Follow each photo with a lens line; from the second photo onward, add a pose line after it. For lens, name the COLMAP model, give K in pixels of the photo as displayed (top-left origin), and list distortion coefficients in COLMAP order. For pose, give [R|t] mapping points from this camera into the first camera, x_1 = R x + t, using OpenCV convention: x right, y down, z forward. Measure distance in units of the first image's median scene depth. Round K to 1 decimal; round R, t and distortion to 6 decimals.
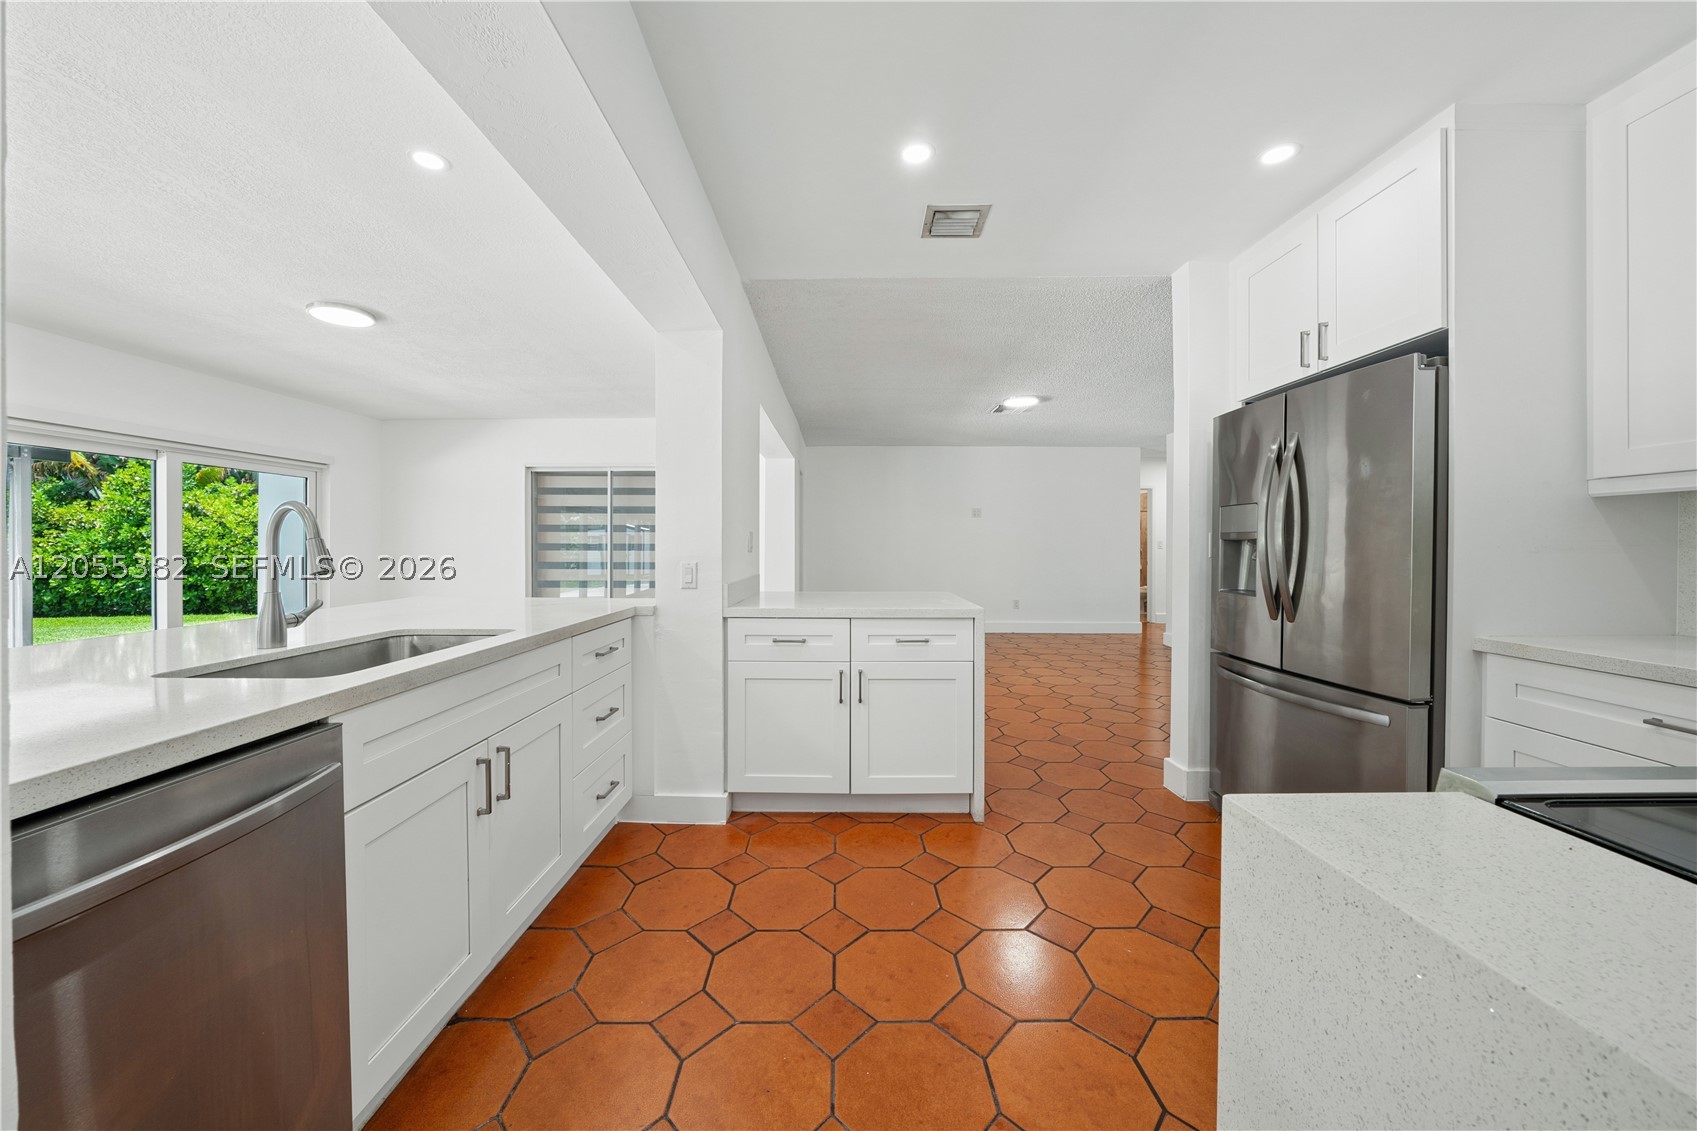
lens RADIAL K [[564.6, 0, 840.9], [0, 564.6, 554.7], [0, 0, 1]] dist [-0.001586, -0.000080]
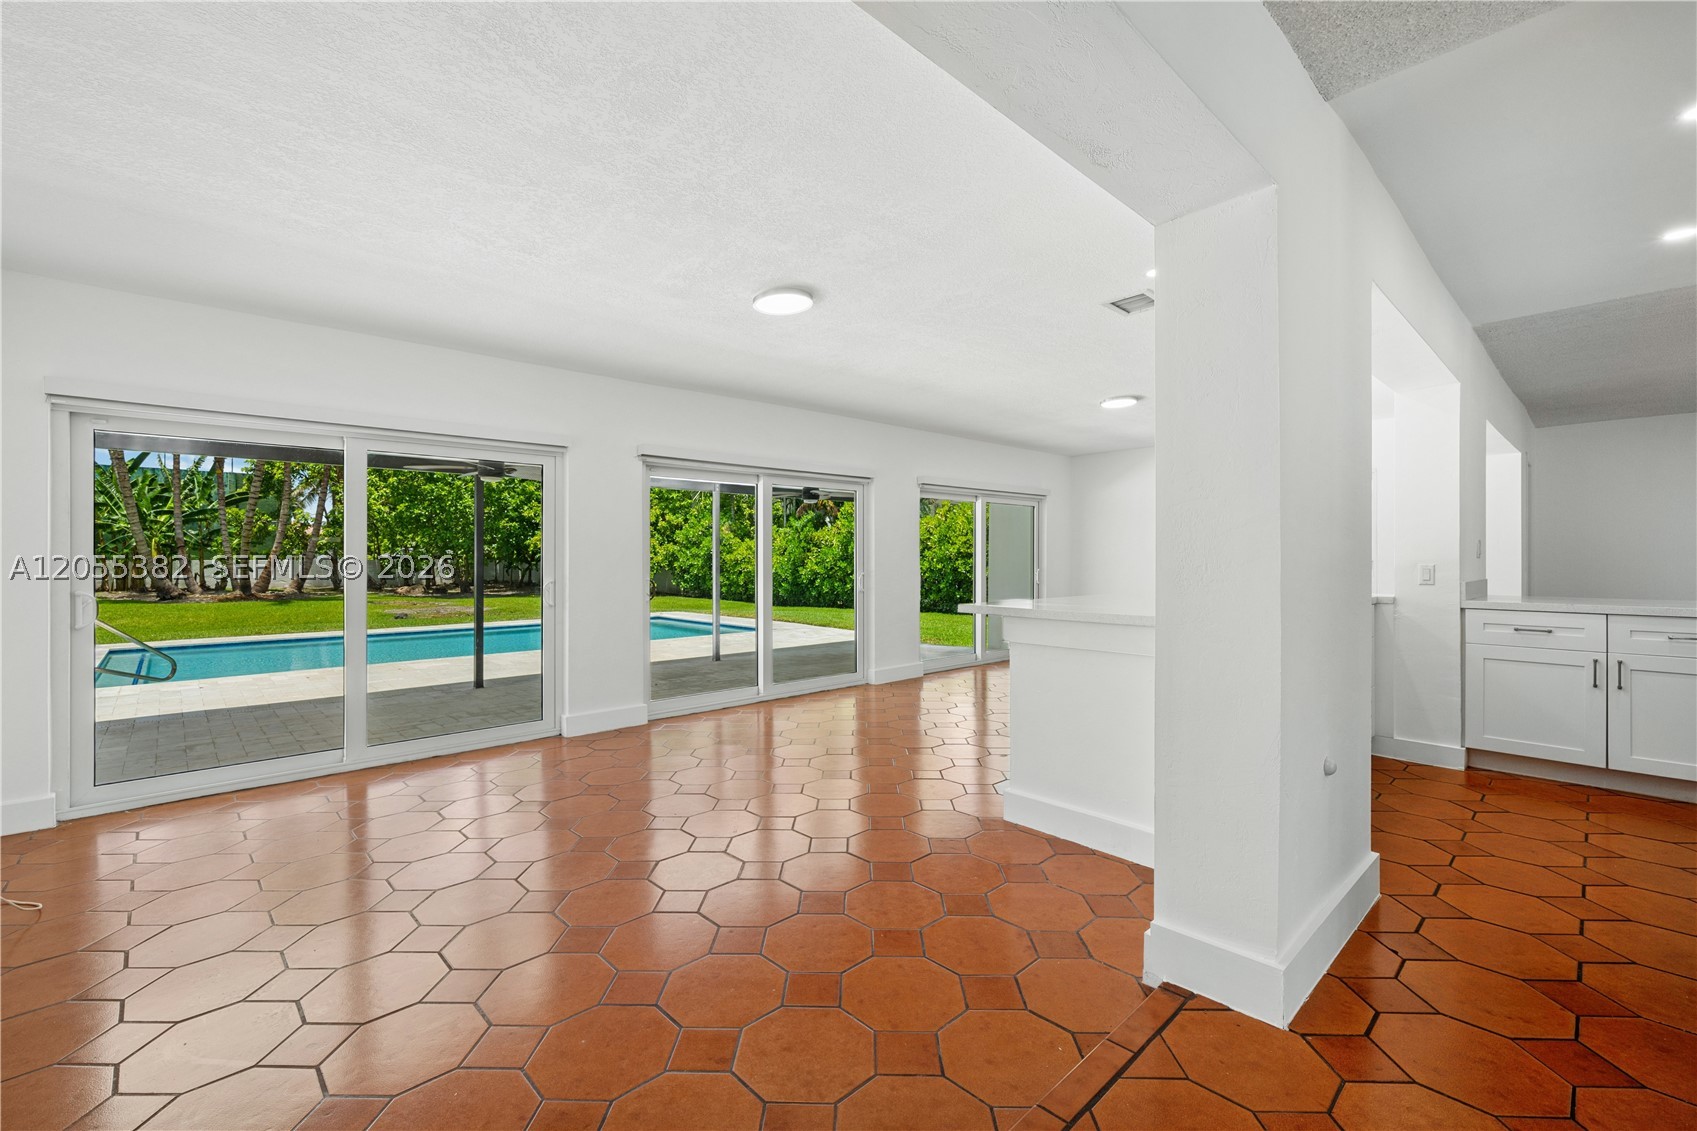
lens RADIAL K [[732.4, 0, 840.1], [0, 732.4, 559.8], [0, 0, 1]] dist [0.009331, -0.000376]
pose [[0.693215, -0.000578, -0.720731, 0.019273], [-0.010052, 0.999895, -0.010470, 0.032697], [0.720661, 0.014503, 0.693136, -1.144940]]
